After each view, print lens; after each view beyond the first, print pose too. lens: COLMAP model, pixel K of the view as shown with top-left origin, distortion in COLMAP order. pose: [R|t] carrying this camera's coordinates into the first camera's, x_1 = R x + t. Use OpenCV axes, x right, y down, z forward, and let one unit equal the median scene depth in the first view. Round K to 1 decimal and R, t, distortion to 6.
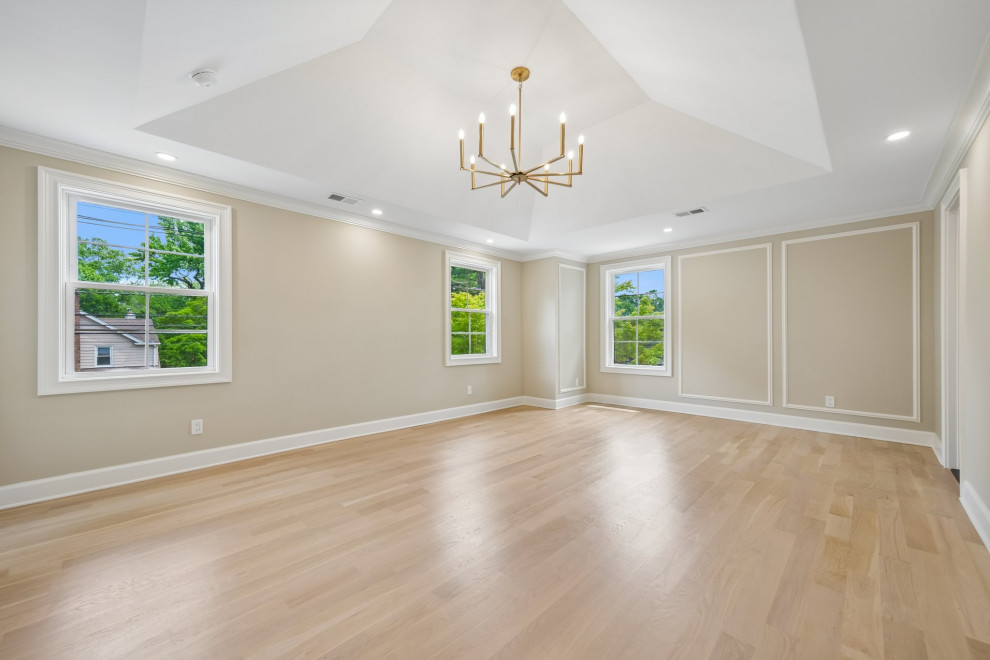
lens RADIAL K [[388.6, 0, 476.9], [0, 388.6, 337.7], [0, 0, 1]] dist [0.001661, 0.000451]
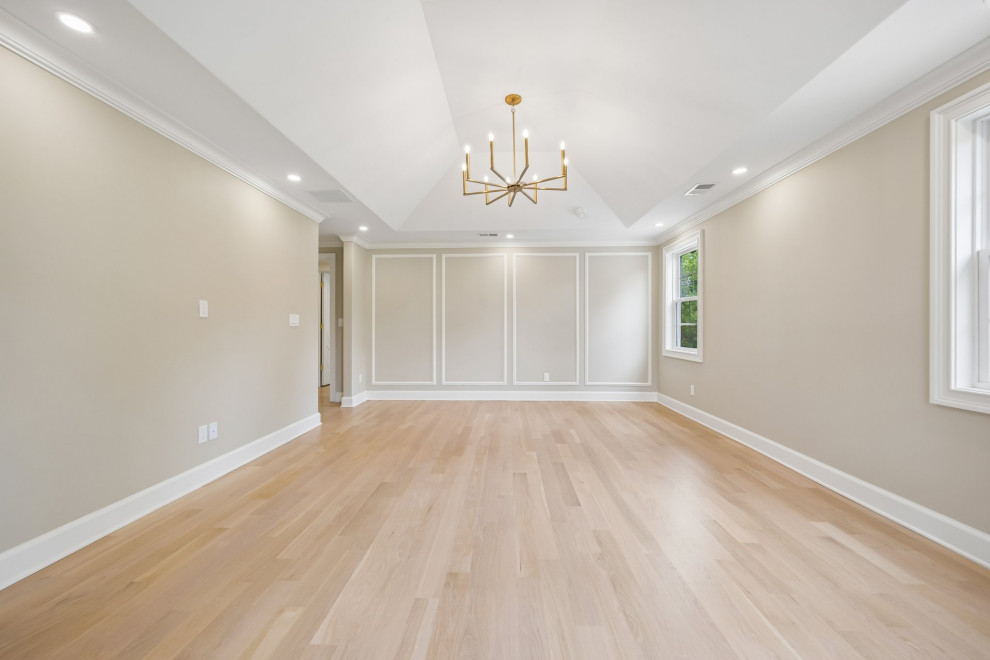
lens RADIAL K [[376.9, 0, 494.7], [0, 376.9, 324.9], [0, 0, 1]] dist [-0.002410, 0.000386]
pose [[-0.719592, -0.005685, -0.694374, 0.662643], [-0.002193, 0.999980, -0.005914, -0.003458], [0.694394, -0.002733, -0.719590, 1.263227]]
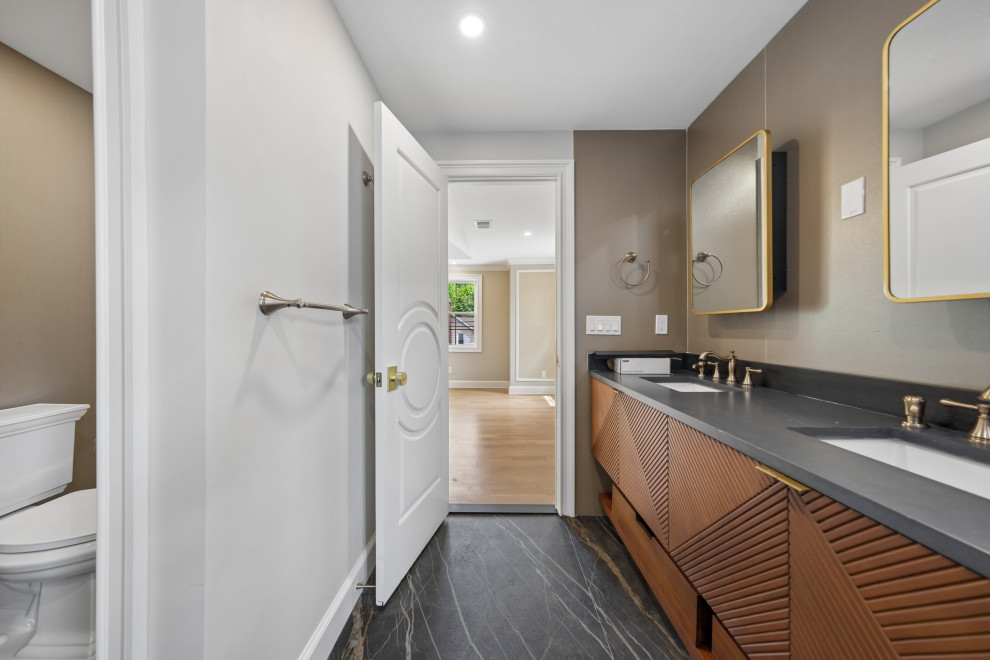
lens RADIAL K [[339.9, 0, 484.8], [0, 339.9, 328.8], [0, 0, 1]] dist [0.002945, 0.000504]
pose [[0.690501, 0.004086, -0.723320, 1.315527], [-0.002190, 0.999991, 0.003557, -0.025446], [0.723328, -0.000872, 0.690504, 0.340760]]
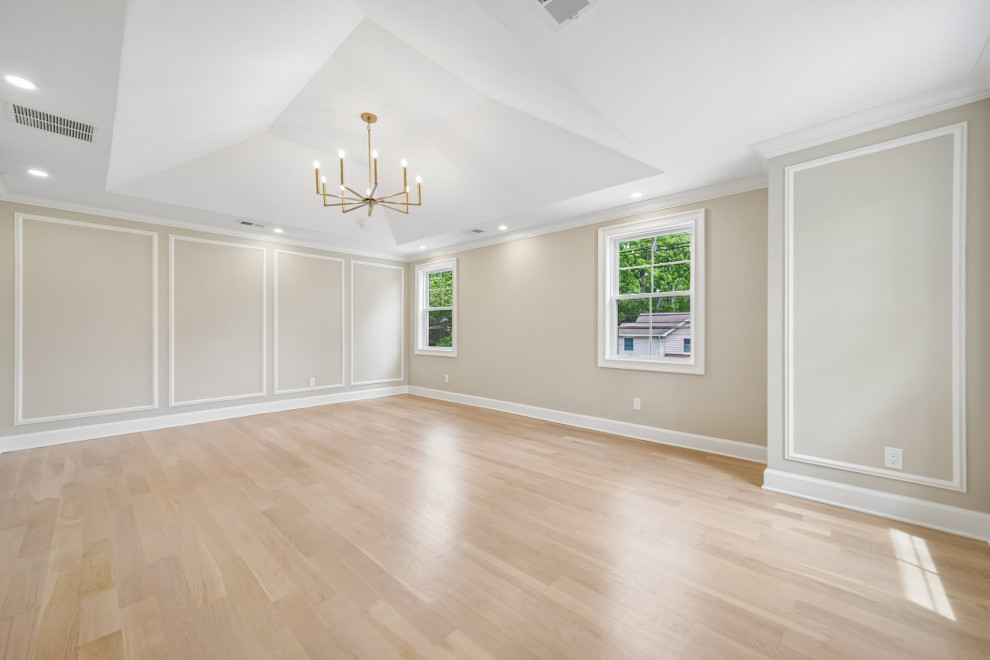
lens RADIAL K [[372.2, 0, 488.7], [0, 372.2, 330.1], [0, 0, 1]] dist [0.005659, 0.000497]
pose [[0.036757, -0.001931, -0.999322, 0.933782], [-0.001351, 0.999997, -0.001982, -0.004716], [0.999323, 0.001423, 0.036754, 0.959080]]
